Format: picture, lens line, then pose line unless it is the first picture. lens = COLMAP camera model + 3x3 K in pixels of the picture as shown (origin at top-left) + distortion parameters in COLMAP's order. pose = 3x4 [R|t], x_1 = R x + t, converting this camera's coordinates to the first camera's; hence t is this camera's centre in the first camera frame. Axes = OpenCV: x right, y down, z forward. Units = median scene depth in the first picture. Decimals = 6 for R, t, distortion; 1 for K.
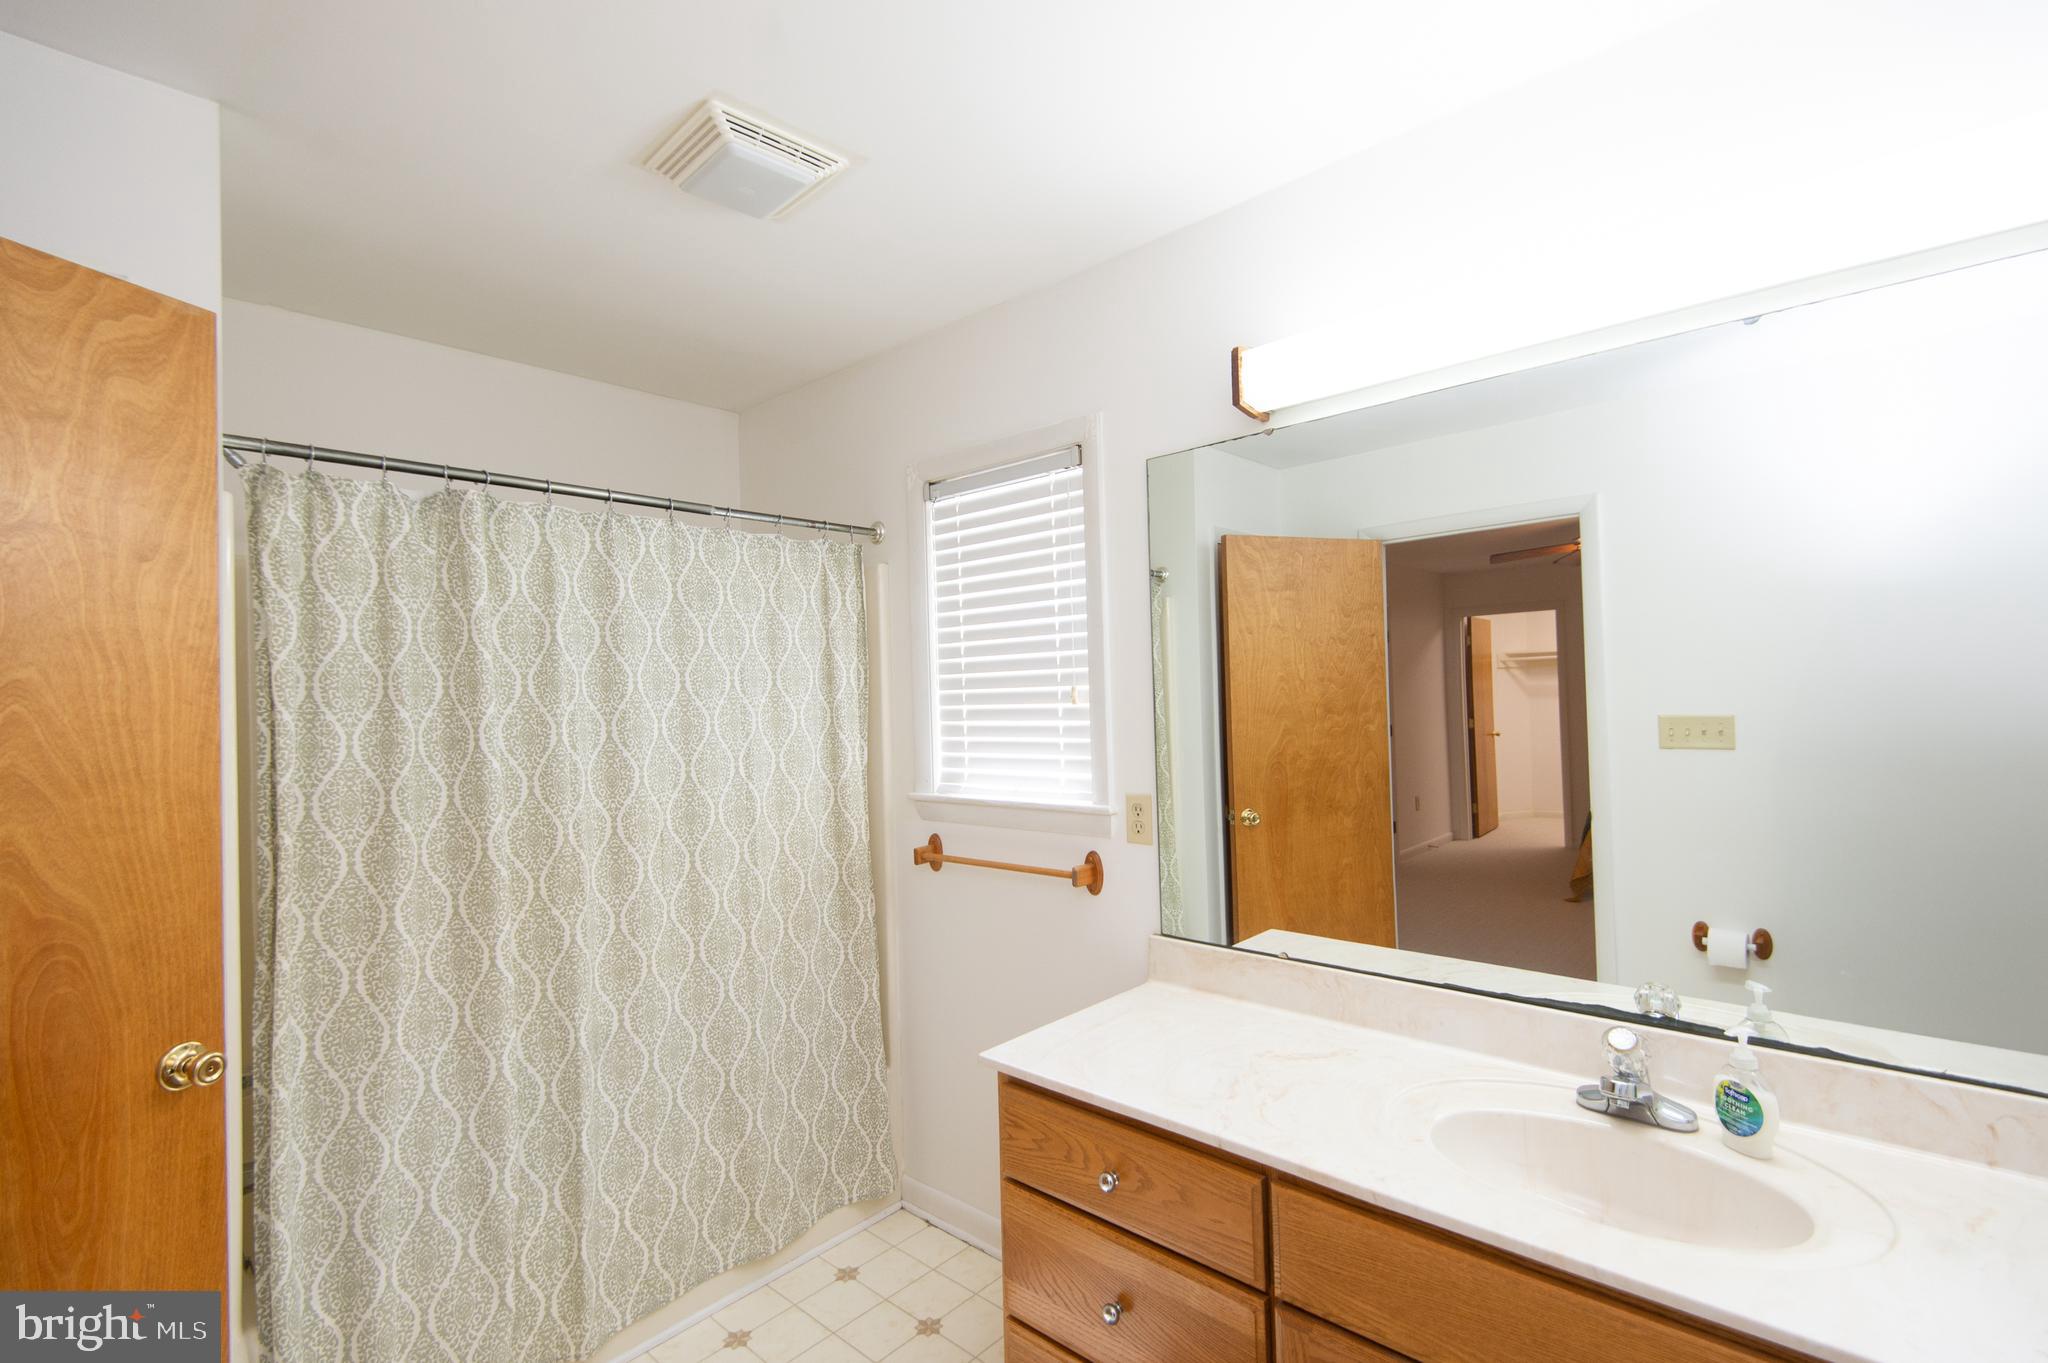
lens RADIAL K [[922.2, 0, 1030.7], [0, 922.2, 676.8], [0, 0, 1]] dist [-0.000727, -0.005339]
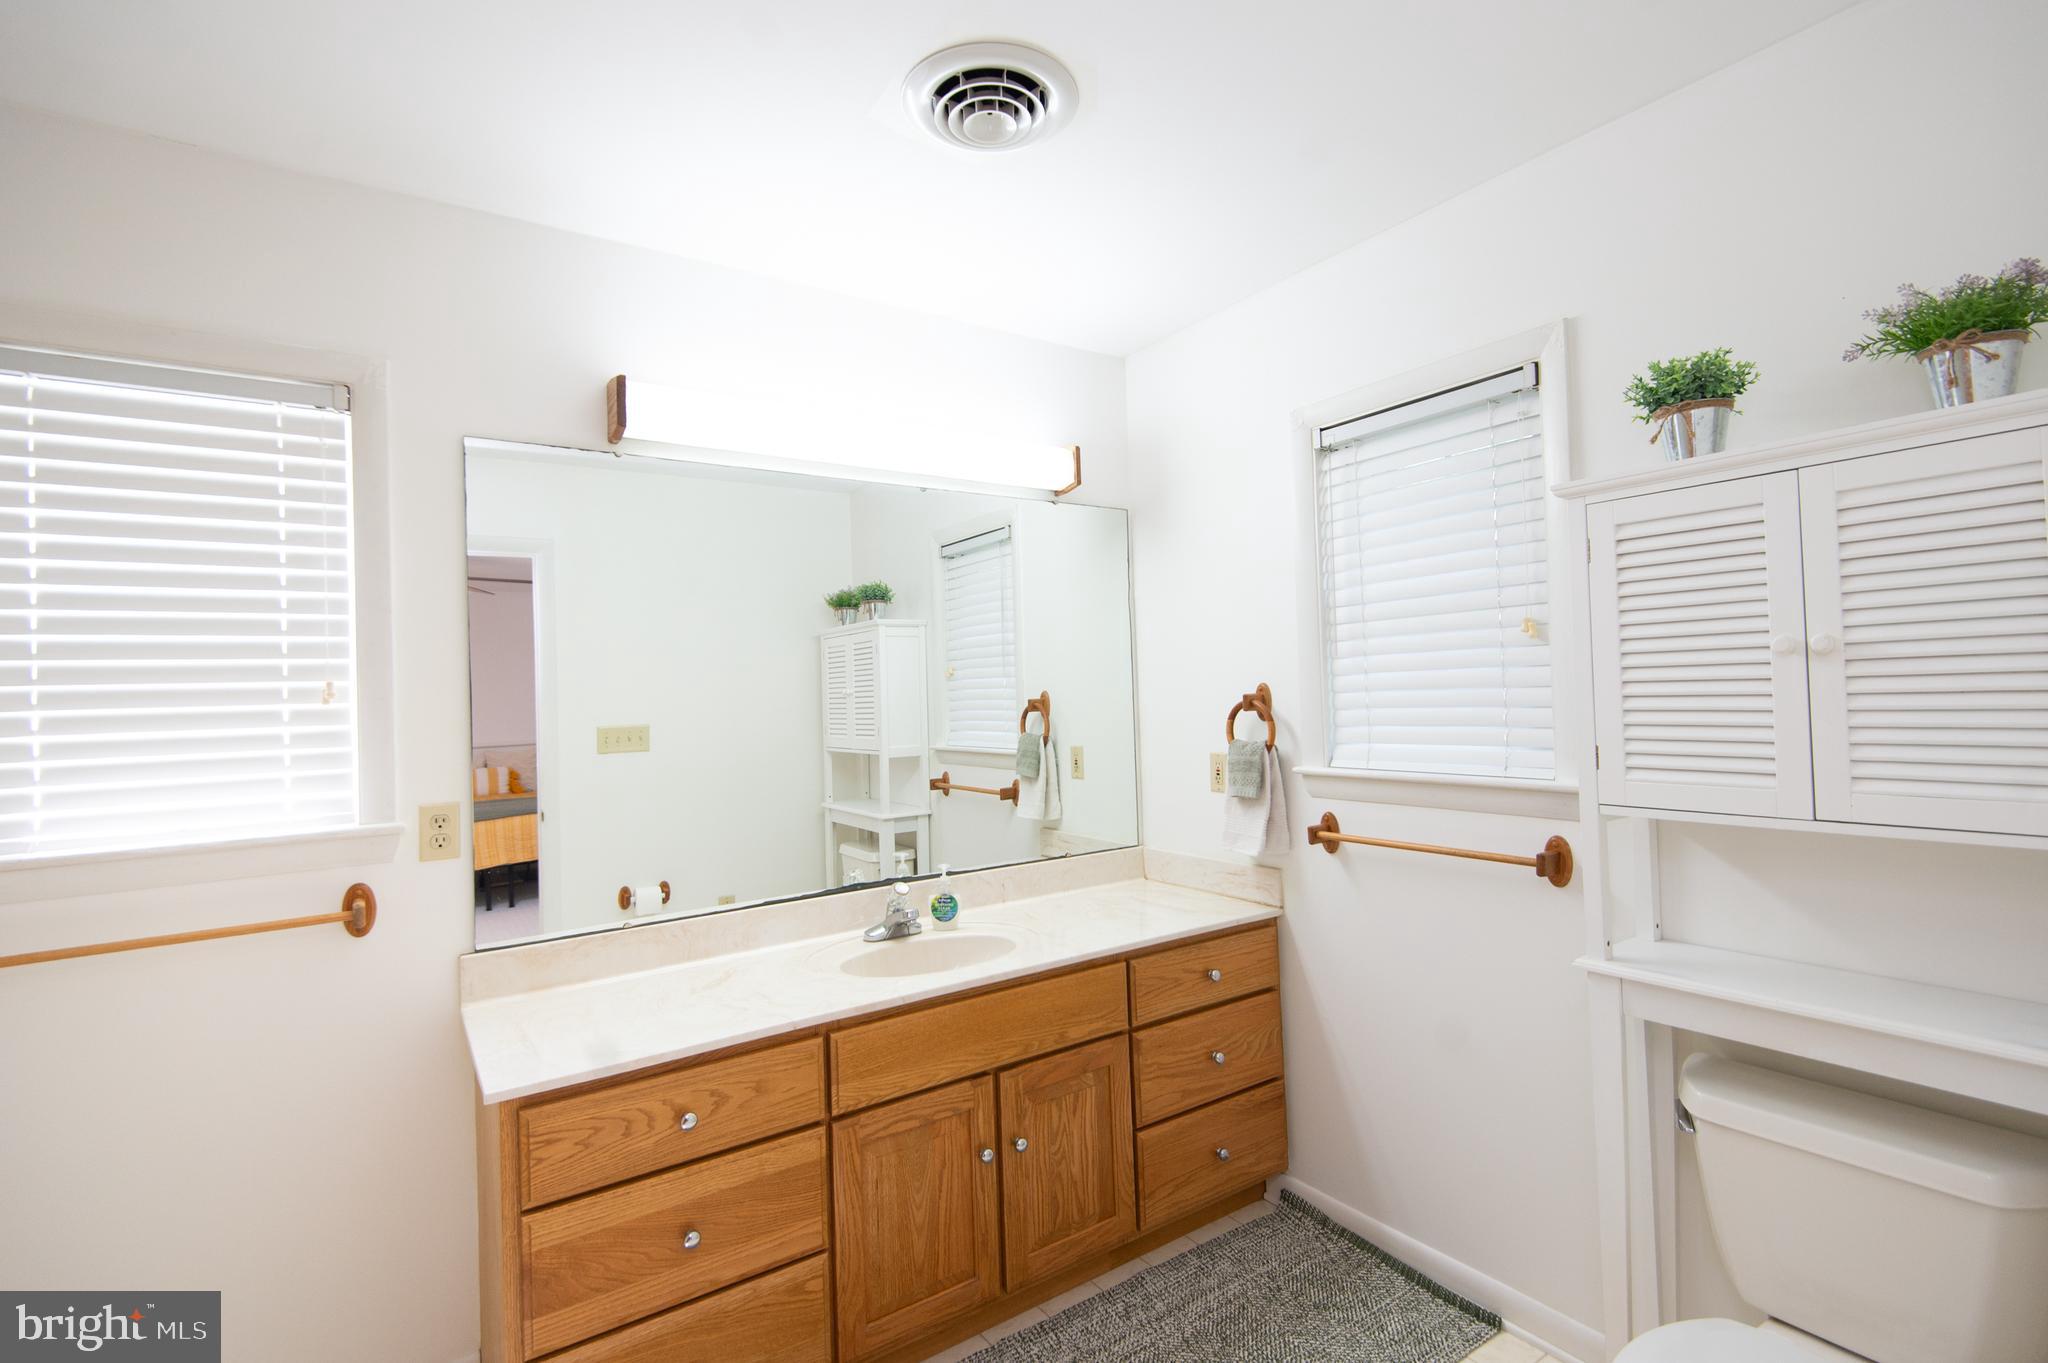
lens RADIAL K [[922.2, 0, 1033.3], [0, 922.2, 687.8], [0, 0, 1]] dist [-0.000727, -0.005339]
pose [[0.216371, 0.025985, 0.975965, -0.628086], [0.006739, 0.999582, -0.028107, 0.044204], [-0.976288, 0.012659, 0.216106, 0.244015]]
